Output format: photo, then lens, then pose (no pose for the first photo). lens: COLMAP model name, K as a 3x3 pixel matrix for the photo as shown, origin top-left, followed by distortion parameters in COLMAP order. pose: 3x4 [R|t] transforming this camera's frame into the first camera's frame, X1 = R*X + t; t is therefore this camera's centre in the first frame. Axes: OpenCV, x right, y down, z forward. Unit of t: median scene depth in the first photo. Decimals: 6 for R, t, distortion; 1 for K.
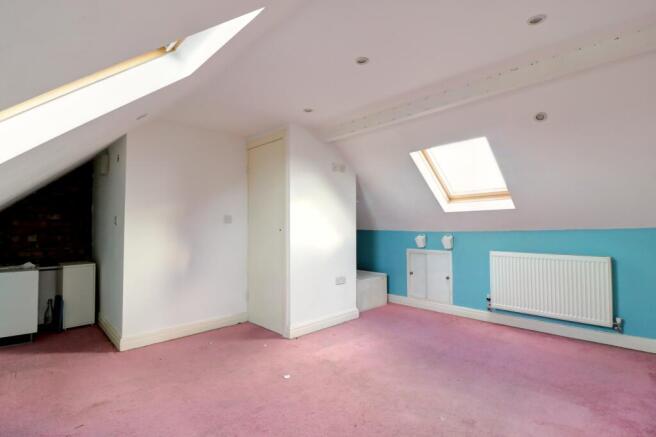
lens RADIAL K [[311.1, 0, 325.1], [0, 311.1, 219.3], [0, 0, 1]] dist [0.000471, -0.002812]
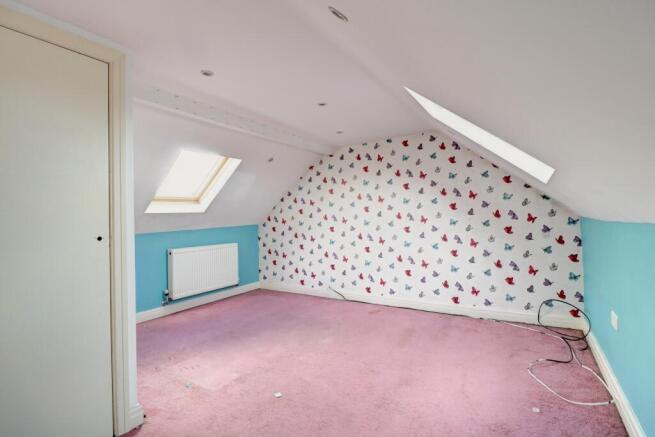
lens RADIAL K [[310.6, 0, 324.8], [0, 310.6, 218.3], [0, 0, 1]] dist [0.000471, -0.002812]
pose [[-0.212876, 0.020358, 0.976867, -0.859358], [0.012182, 0.999761, -0.018180, 0.023272], [-0.977003, 0.008030, -0.213073, 0.895424]]
